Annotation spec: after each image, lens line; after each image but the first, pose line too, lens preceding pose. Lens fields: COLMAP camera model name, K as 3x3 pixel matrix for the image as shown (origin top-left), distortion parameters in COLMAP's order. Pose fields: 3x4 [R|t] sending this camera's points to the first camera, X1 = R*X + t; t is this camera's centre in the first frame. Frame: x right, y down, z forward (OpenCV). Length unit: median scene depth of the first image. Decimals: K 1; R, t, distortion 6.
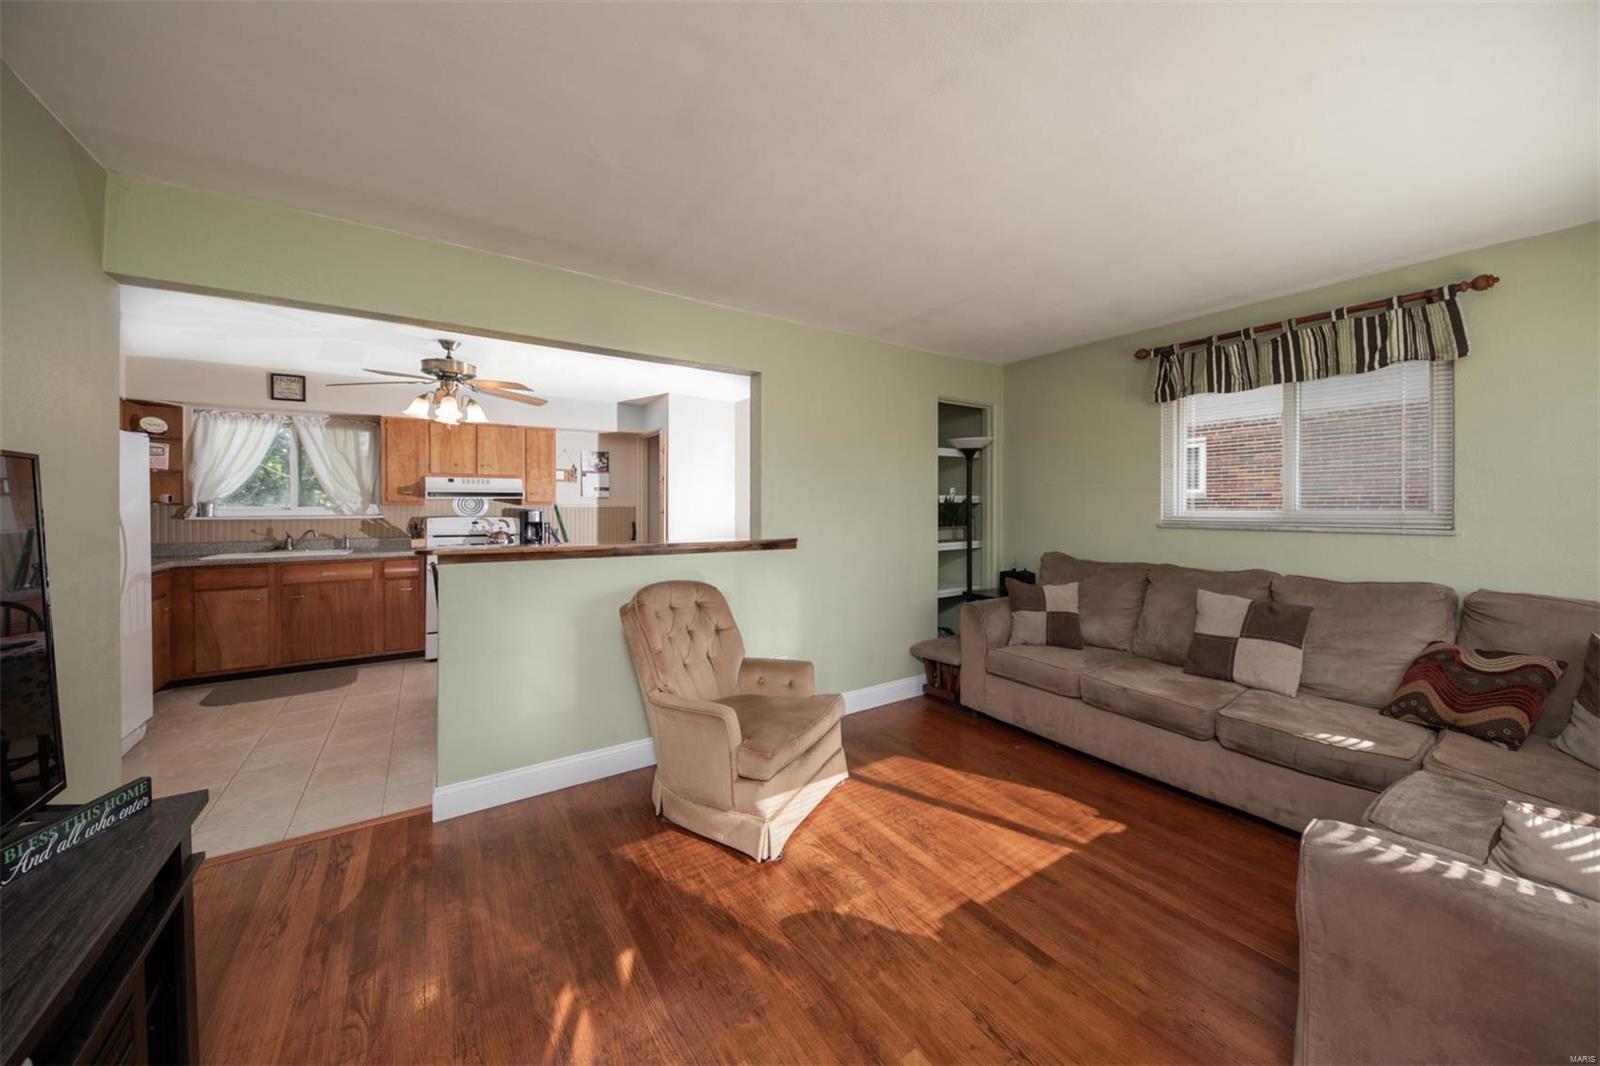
lens RADIAL K [[575.9, 0, 803.4], [0, 575.9, 508.0], [0, 0, 1]] dist [-0.000990, -0.000222]
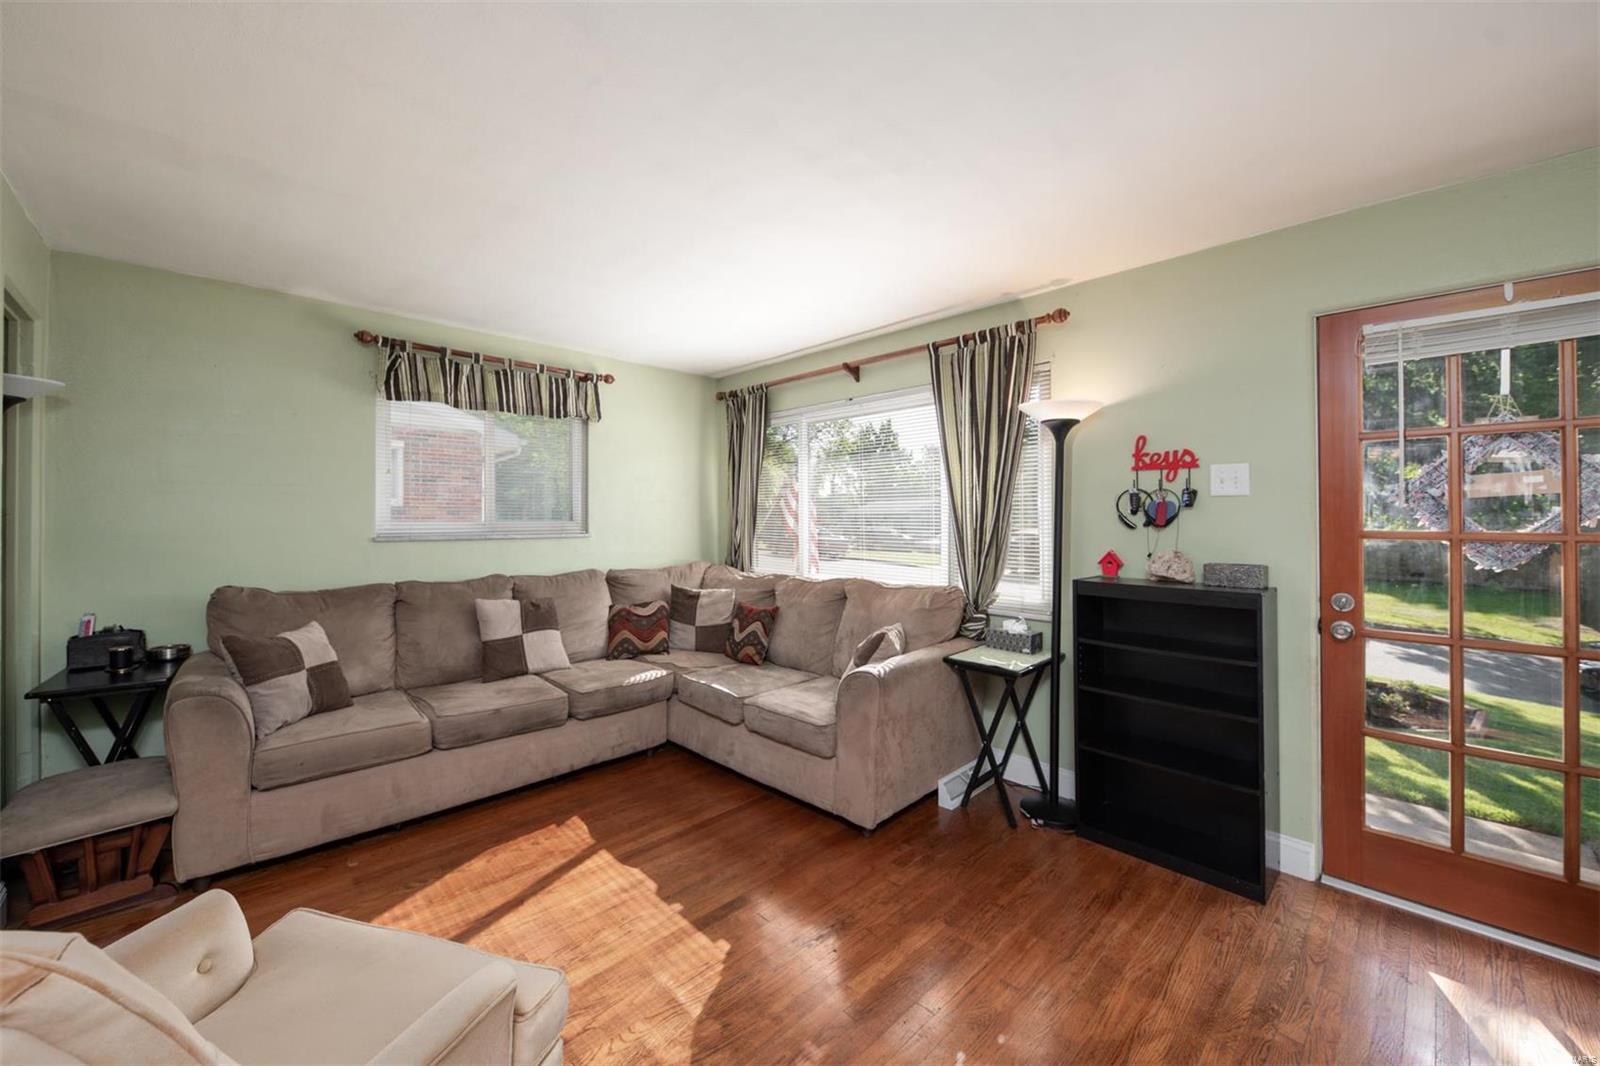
lens RADIAL K [[612.2, 0, 798.4], [0, 612.2, 513.7], [0, 0, 1]] dist [0.000159, -0.000012]
pose [[-0.184084, 0.006036, 0.982892, -0.519791], [0.000863, 0.999982, -0.005979, -0.003218], [-0.982910, -0.000252, -0.184086, 0.683321]]
